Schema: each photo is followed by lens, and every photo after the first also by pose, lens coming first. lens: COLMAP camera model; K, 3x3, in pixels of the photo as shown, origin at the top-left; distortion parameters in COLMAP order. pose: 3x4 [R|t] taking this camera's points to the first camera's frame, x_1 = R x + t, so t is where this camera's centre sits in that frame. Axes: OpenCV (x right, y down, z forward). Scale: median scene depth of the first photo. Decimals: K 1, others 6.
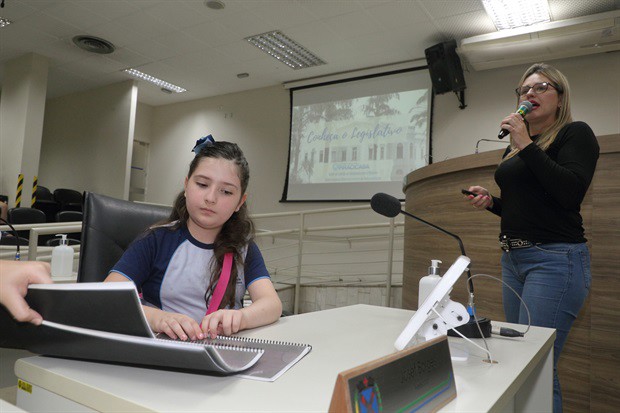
lens RADIAL K [[470.7, 0, 307.8], [0, 470.7, 208.9], [0, 0, 1]] dist [0.000850, -0.000468]
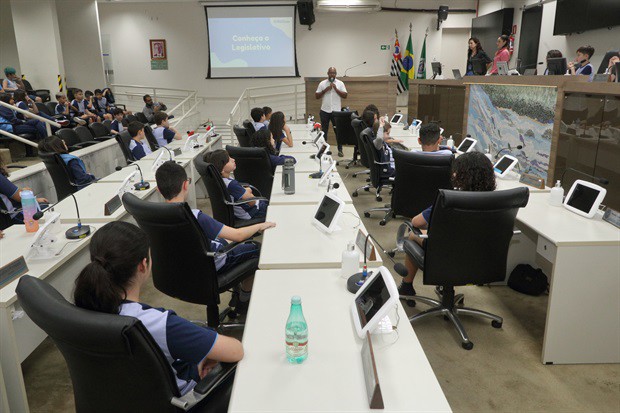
lens RADIAL K [[481.2, 0, 303.1], [0, 481.2, 205.6], [0, 0, 1]] dist [-0.003716, -0.000347]
pose [[0.827274, -0.209278, 0.521363, -0.775126], [0.018927, 0.937882, 0.346439, -0.181087], [-0.561479, -0.276732, 0.779846, -0.679477]]
